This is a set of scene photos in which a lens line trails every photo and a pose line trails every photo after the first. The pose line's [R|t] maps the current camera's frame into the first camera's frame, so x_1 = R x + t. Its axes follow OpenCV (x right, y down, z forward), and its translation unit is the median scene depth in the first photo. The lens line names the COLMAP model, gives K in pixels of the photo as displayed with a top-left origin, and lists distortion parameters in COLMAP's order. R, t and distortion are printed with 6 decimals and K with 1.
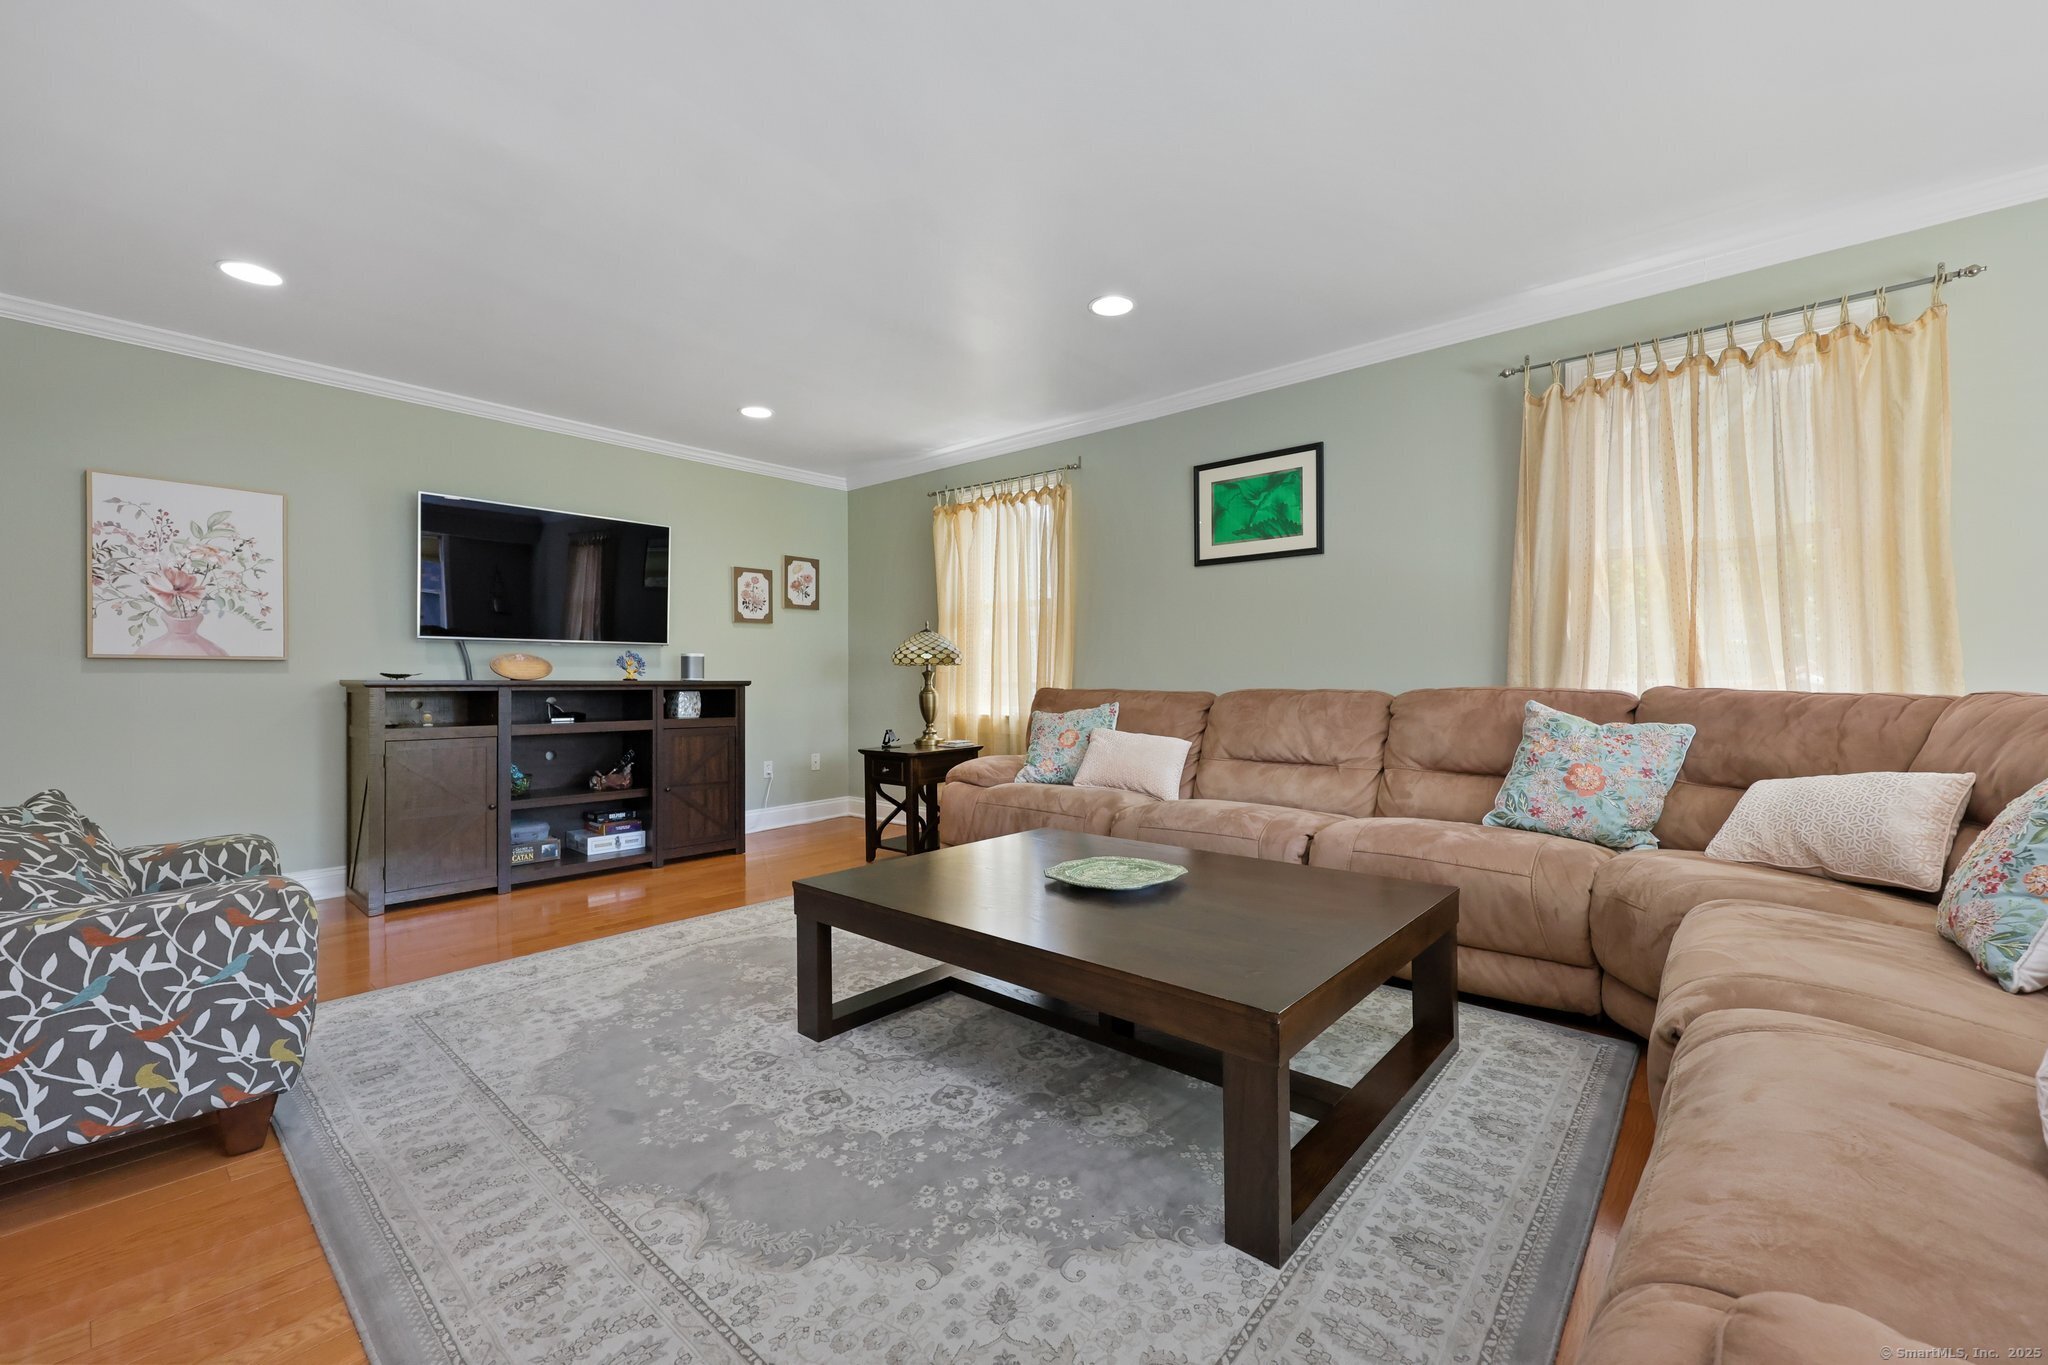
lens RADIAL K [[829.7, 0, 1029.7], [0, 829.7, 683.3], [0, 0, 1]] dist [0.002224, -0.000213]
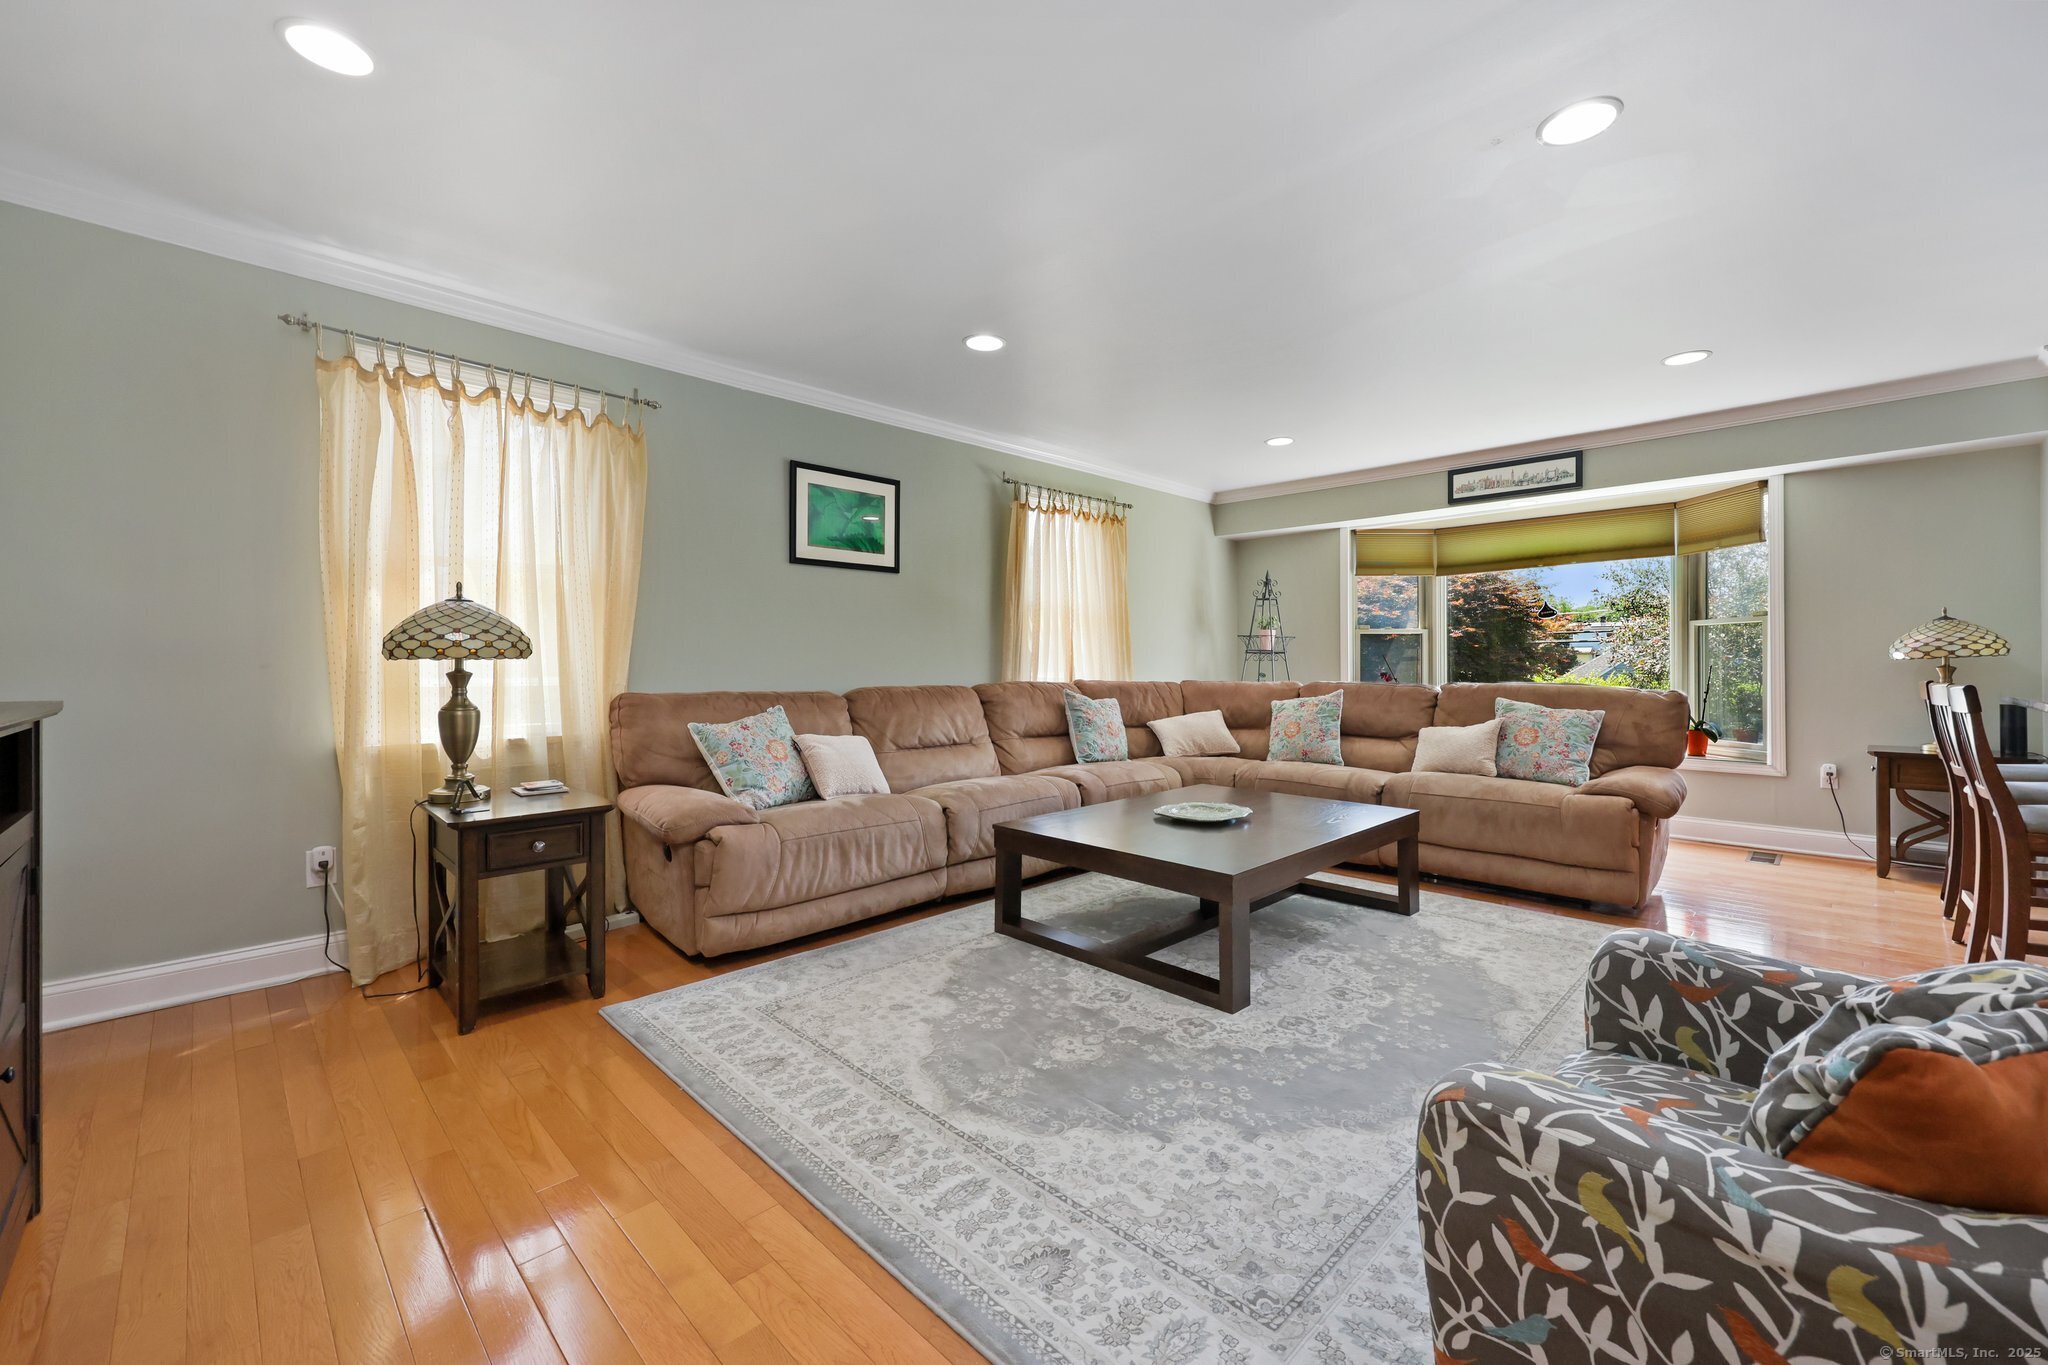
lens RADIAL K [[829.7, 0, 1033.8], [0, 829.7, 675.9], [0, 0, 1]] dist [0.002224, -0.000213]
pose [[0.063388, -0.009423, 0.997944, -1.001800], [0.008331, 0.999926, 0.008912, -0.020364], [-0.997954, 0.007749, 0.063462, 0.872817]]
